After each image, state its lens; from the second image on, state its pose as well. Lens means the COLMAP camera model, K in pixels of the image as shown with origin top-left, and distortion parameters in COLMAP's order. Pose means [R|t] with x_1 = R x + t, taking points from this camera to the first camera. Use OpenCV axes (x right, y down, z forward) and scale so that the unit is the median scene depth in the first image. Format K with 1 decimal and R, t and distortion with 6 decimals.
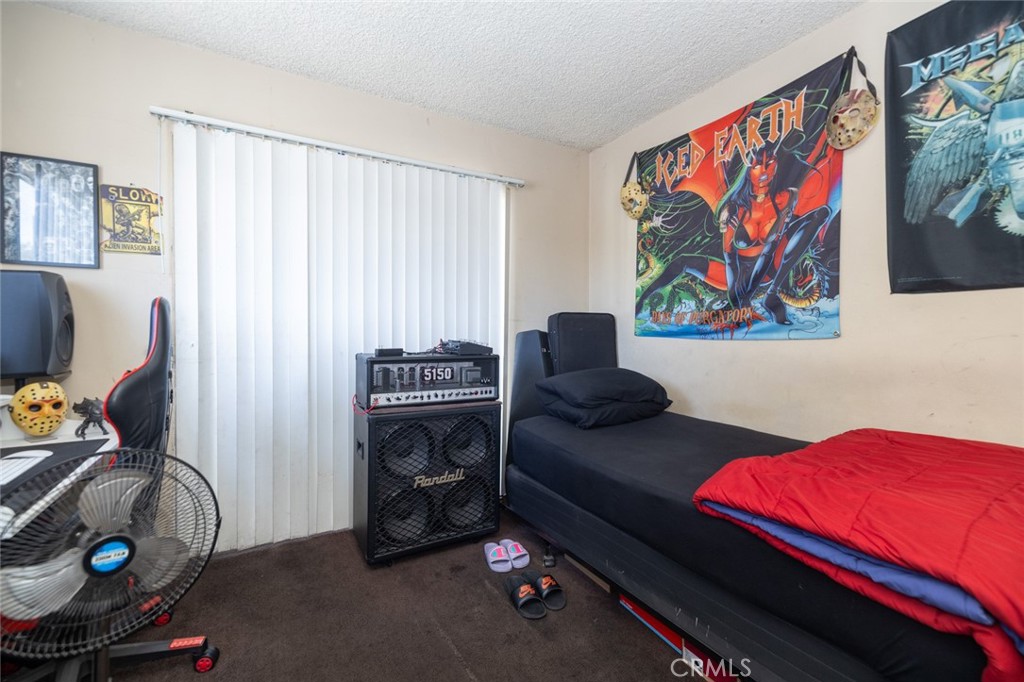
lens RADIAL K [[436.6, 0, 510.3], [0, 436.6, 338.6], [0, 0, 1]] dist [0.003964, 0.000369]
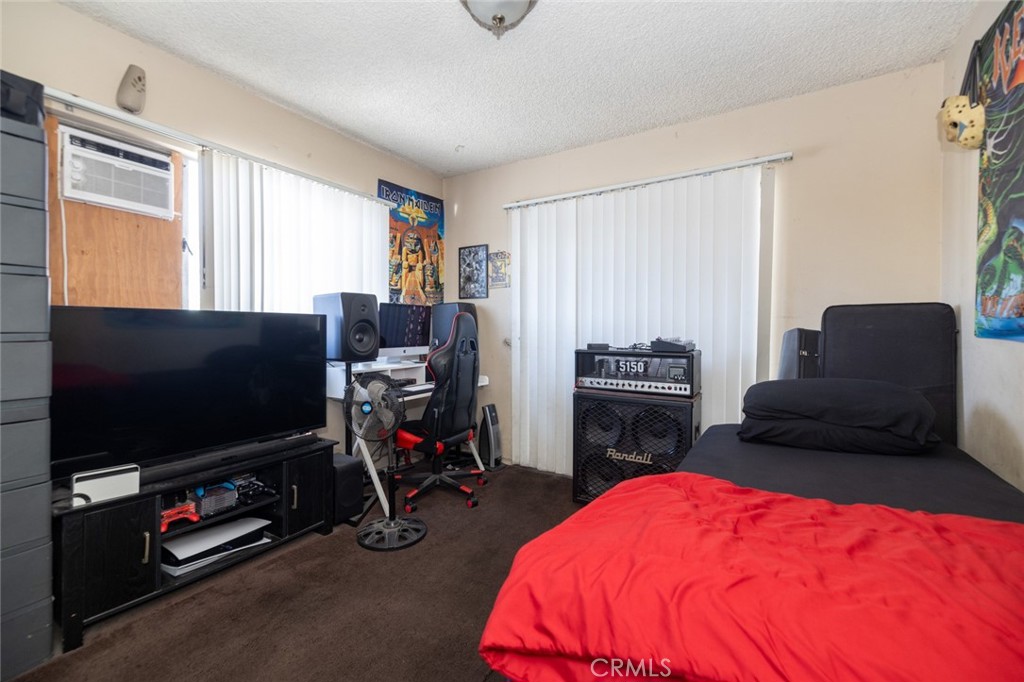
lens RADIAL K [[436.6, 0, 508.9], [0, 436.6, 337.9], [0, 0, 1]] dist [0.003964, 0.000369]
pose [[0.468713, 0.013419, -0.883249, 0.702674], [-0.013534, 0.999876, 0.008008, -0.000685], [0.883247, 0.008201, 0.468836, 0.164539]]
